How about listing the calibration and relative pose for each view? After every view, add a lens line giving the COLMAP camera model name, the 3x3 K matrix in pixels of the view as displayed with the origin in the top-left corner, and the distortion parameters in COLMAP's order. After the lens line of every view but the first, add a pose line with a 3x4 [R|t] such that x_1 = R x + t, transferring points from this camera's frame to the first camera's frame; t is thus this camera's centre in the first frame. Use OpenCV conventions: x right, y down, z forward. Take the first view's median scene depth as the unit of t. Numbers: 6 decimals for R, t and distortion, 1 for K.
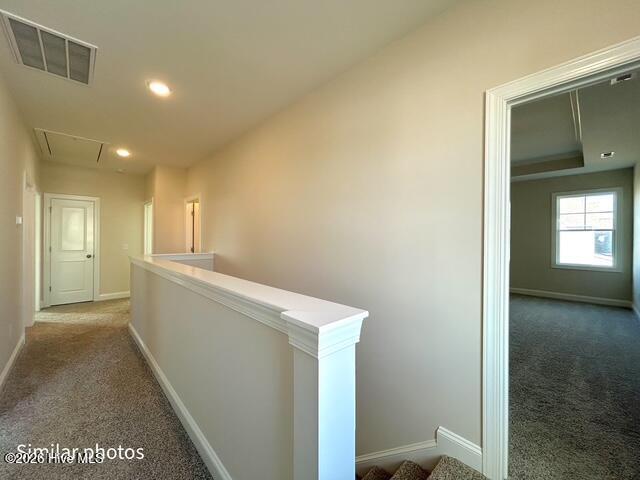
lens RADIAL K [[259.2, 0, 318.0], [0, 259.2, 240.2], [0, 0, 1]] dist [-0.004571, 0.000388]
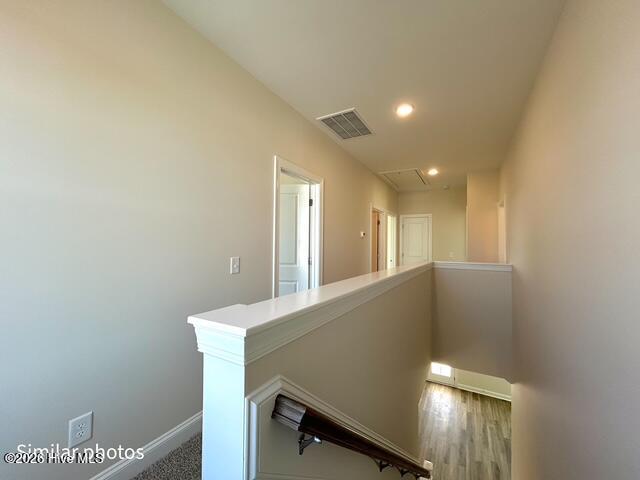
lens RADIAL K [[259.2, 0, 320.5], [0, 259.2, 242.2], [0, 0, 1]] dist [-0.004571, 0.000388]
pose [[0.305901, -0.022078, -0.951807, 0.180064], [-0.007604, 0.999643, -0.025632, 0.004875], [0.952033, 0.015078, 0.305624, 0.187415]]
